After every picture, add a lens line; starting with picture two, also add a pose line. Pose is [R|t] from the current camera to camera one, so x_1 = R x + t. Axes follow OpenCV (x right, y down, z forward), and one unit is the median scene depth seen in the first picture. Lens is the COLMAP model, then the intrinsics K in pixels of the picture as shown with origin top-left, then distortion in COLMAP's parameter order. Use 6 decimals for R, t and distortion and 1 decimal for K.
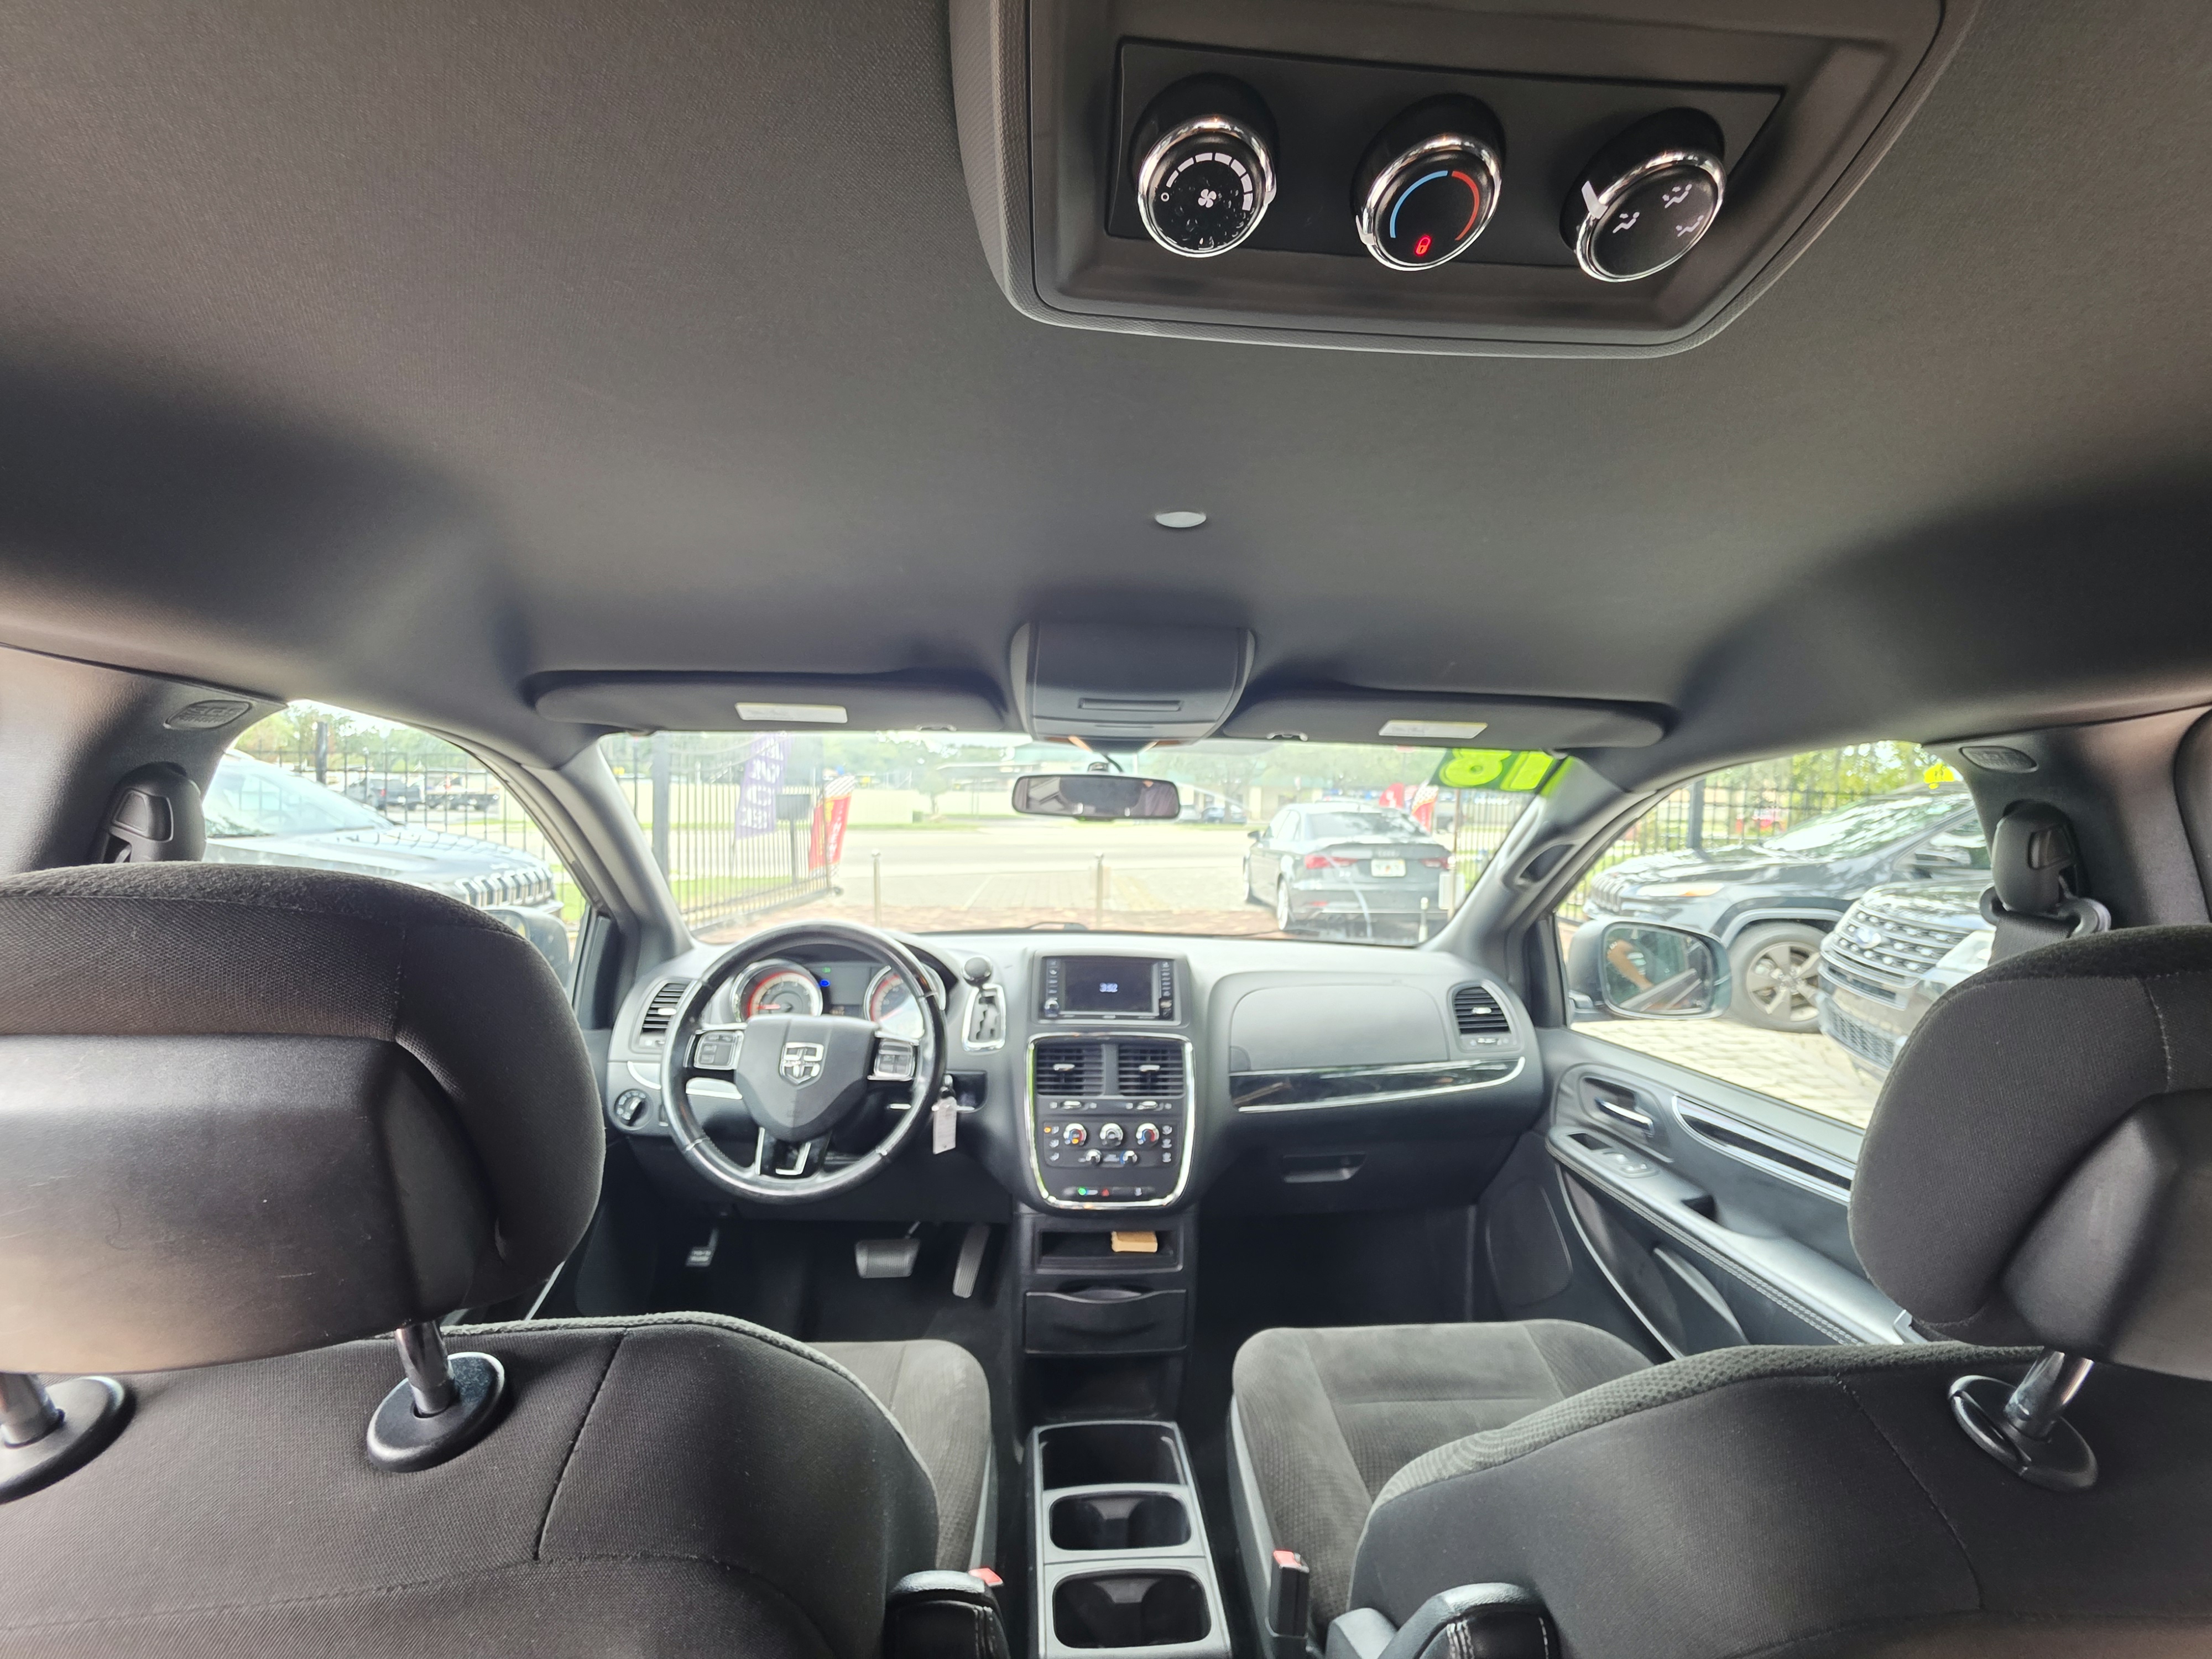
lens RADIAL K [[873.6, 0, 1111.6], [0, 873.6, 832.2], [0, 0, 1]] dist [0.003343, 0.000898]
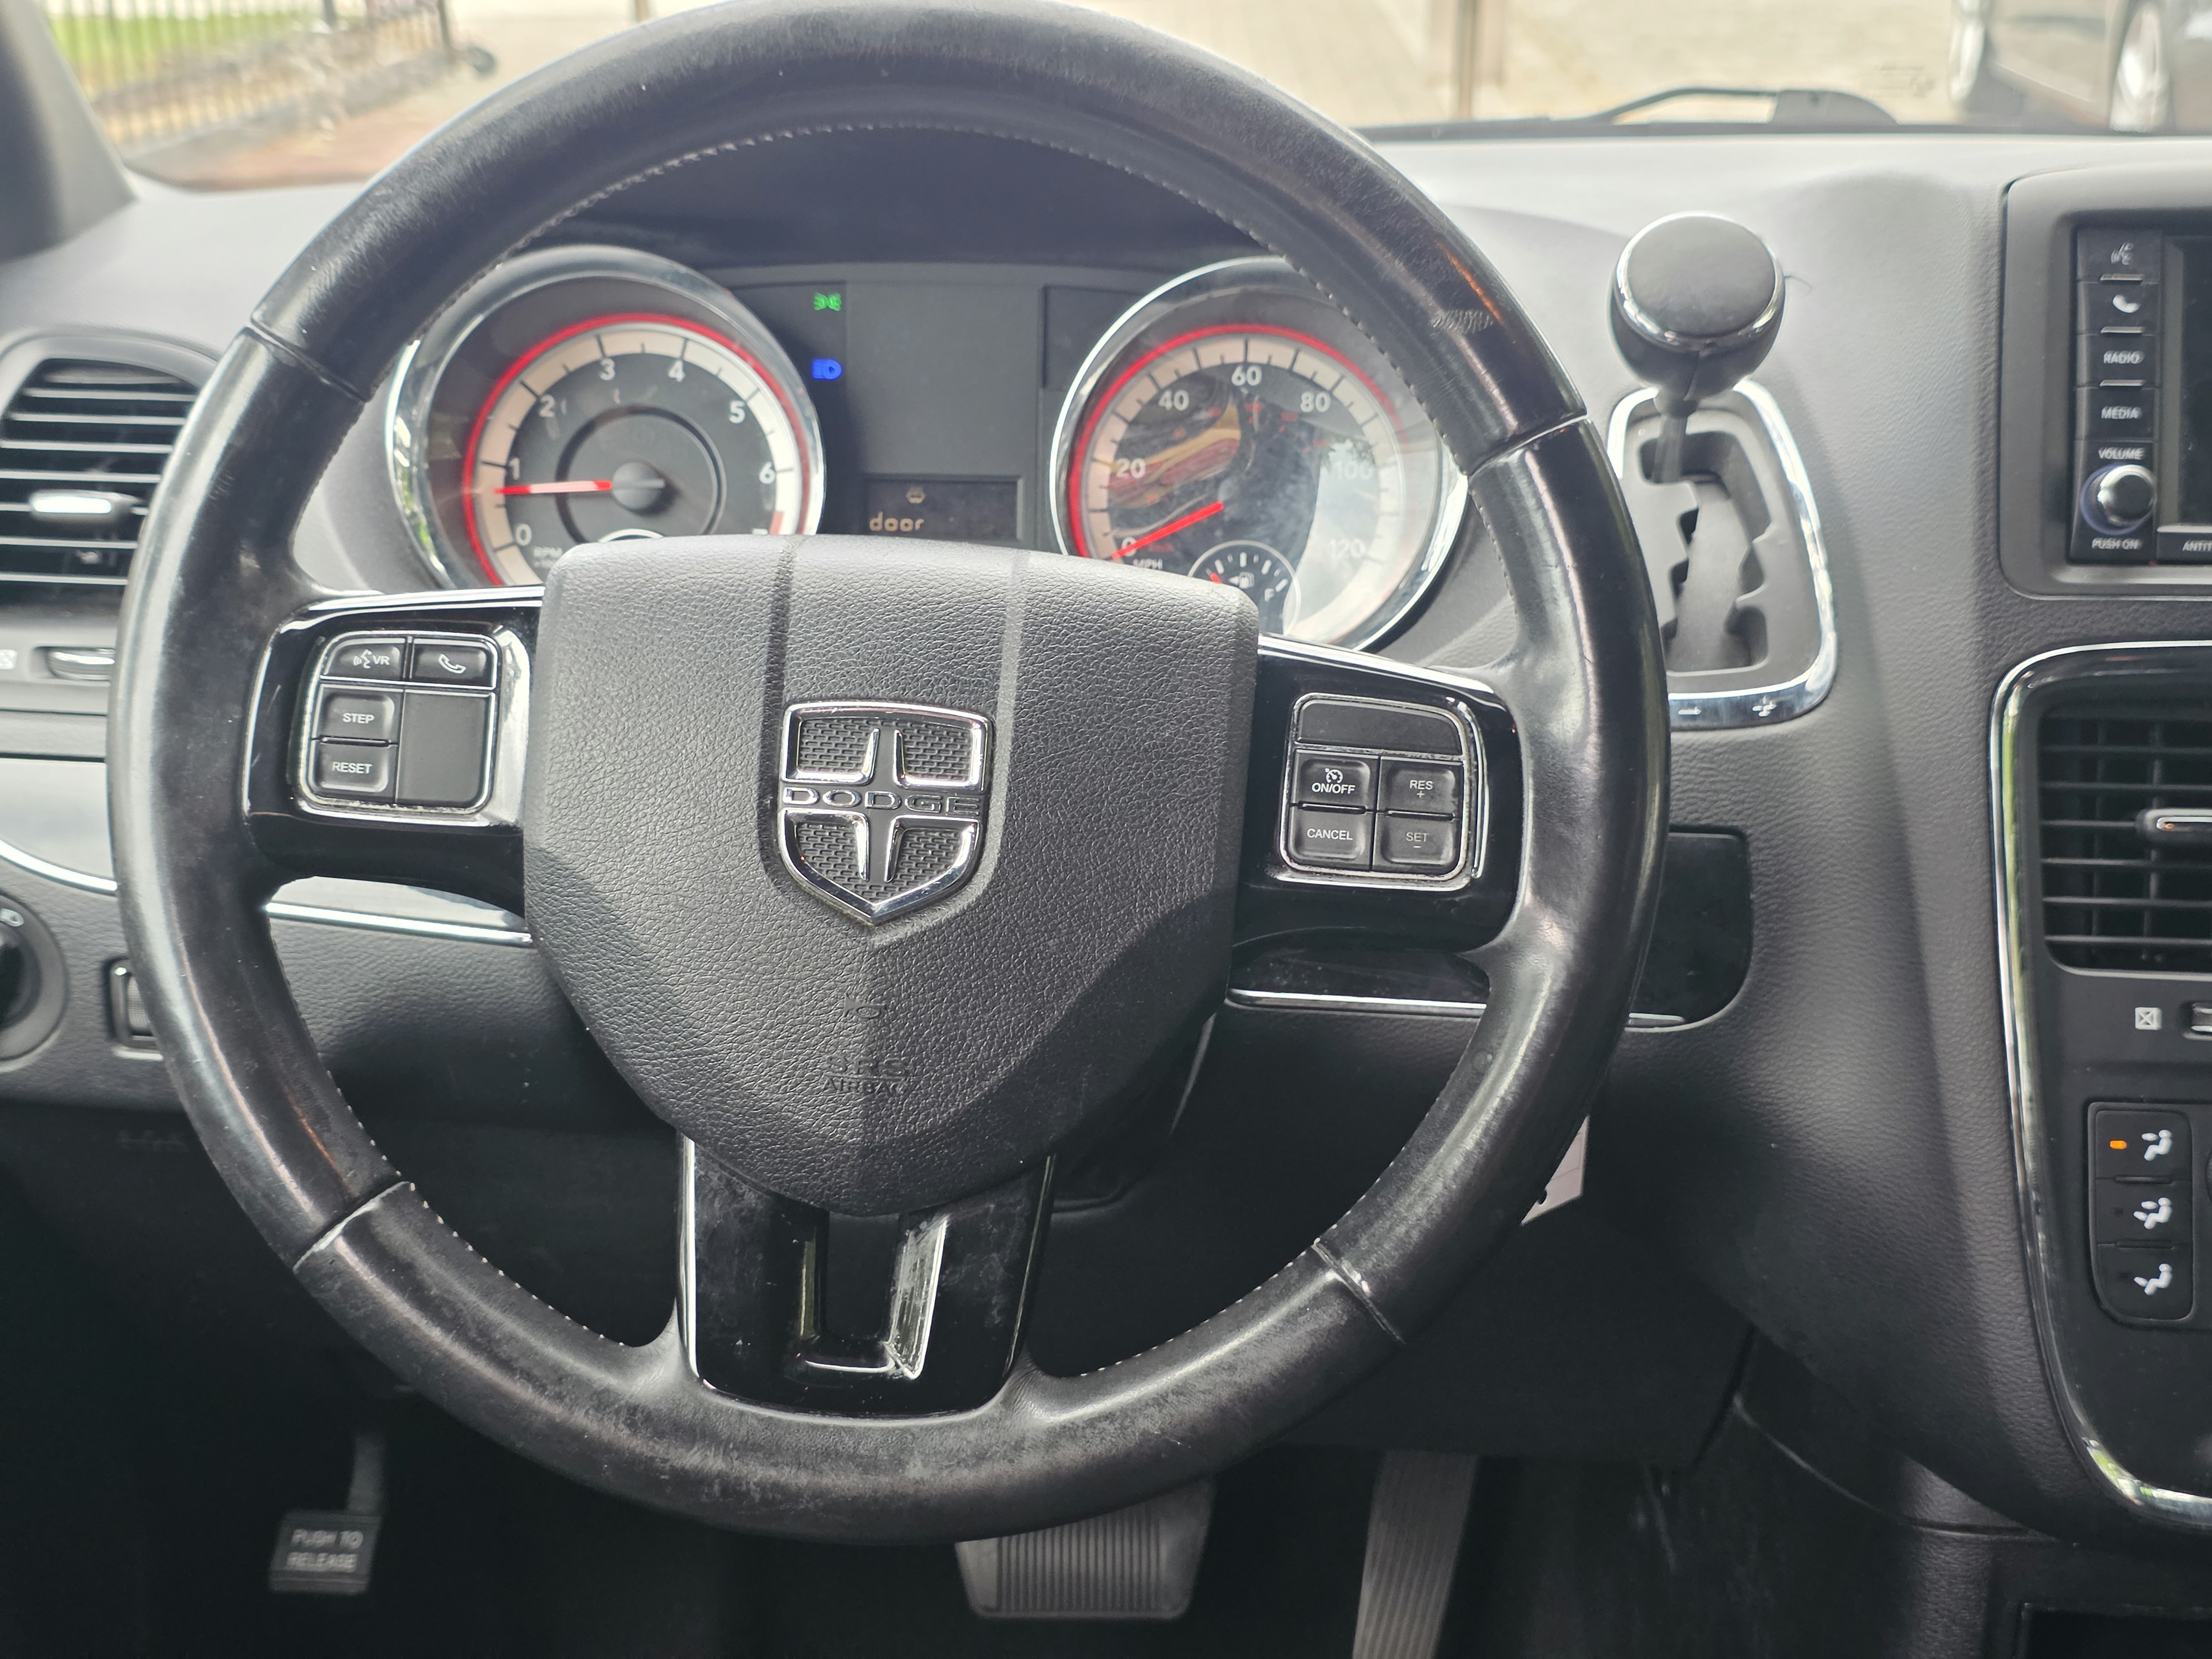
lens RADIAL K [[2985.9, 0, 1116.0], [0, 2985.9, 820.0], [0, 0, 1]] dist [0.057840, 0.000000]
pose [[0.995742, 0.016158, -0.090760, -0.225795], [0.012322, 0.952359, 0.304731, 0.073614], [0.091359, -0.304552, 0.948104, 0.382206]]
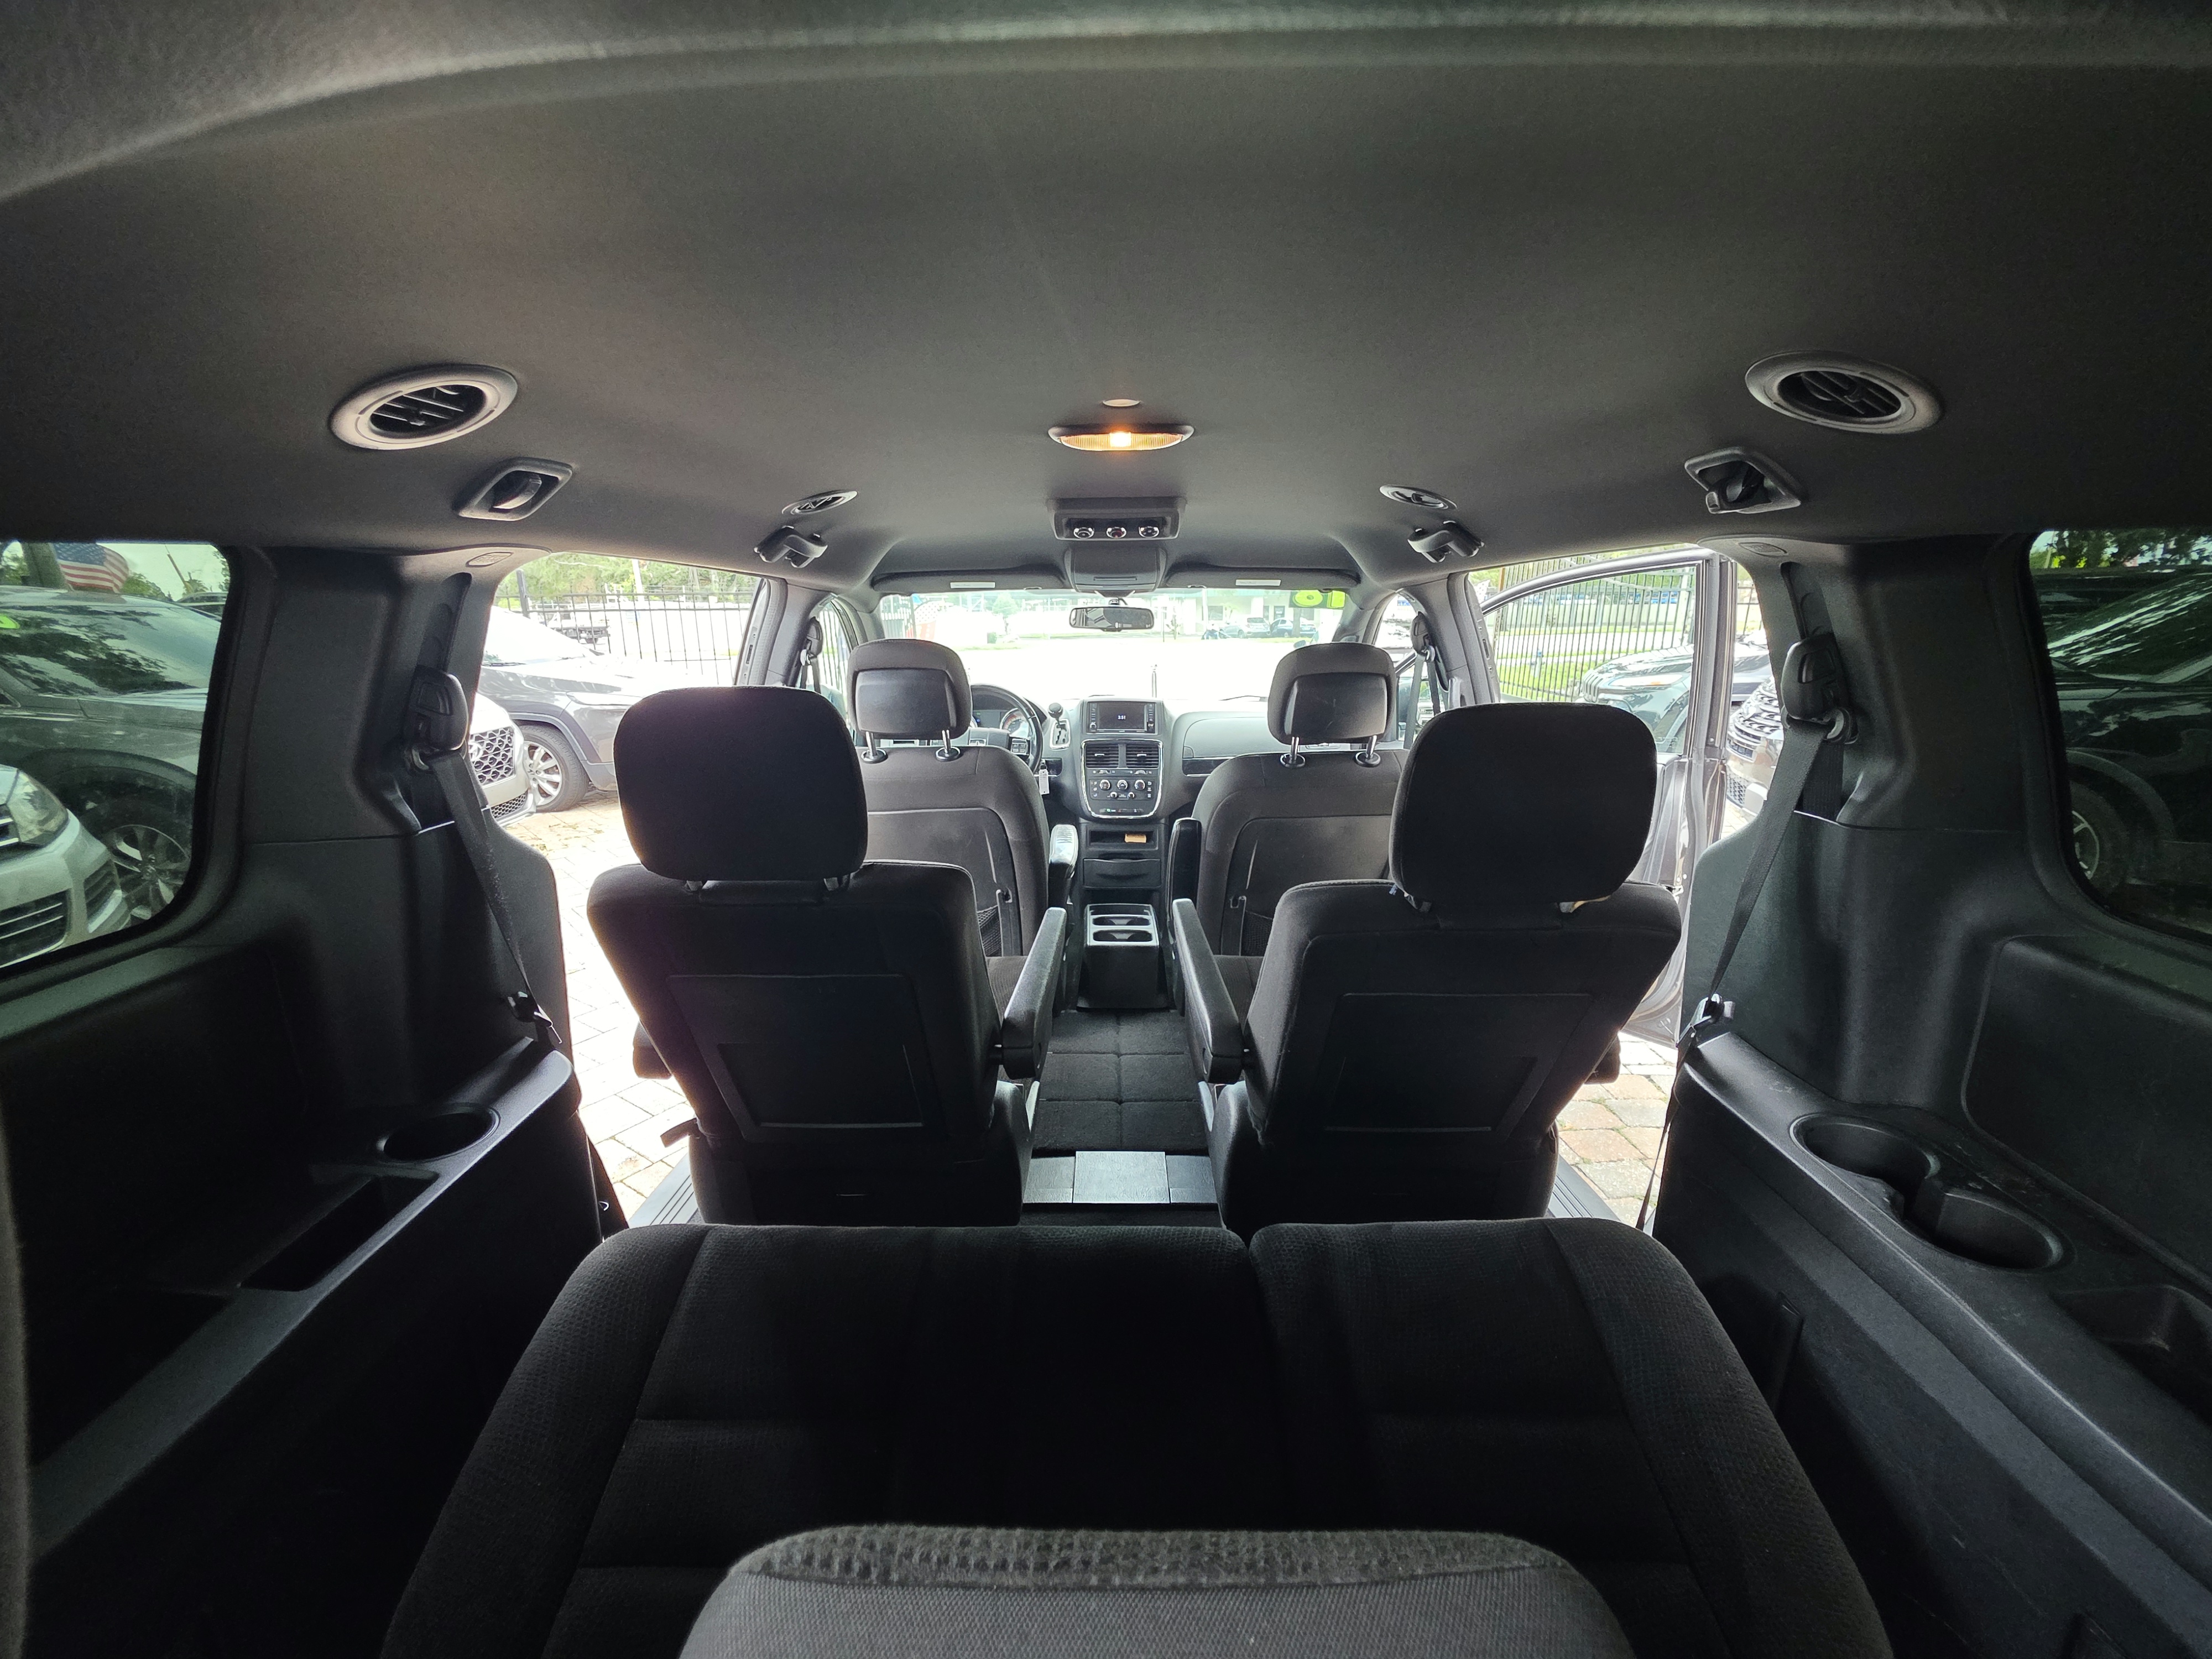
lens RADIAL K [[873.6, 0, 1105.1], [0, 873.6, 829.6], [0, 0, 1]] dist [0.003343, 0.000898]
pose [[0.995654, -0.008720, -0.092720, 0.148318], [0.027296, 0.979206, 0.201024, 0.030302], [0.089039, -0.202681, 0.975188, -1.039008]]
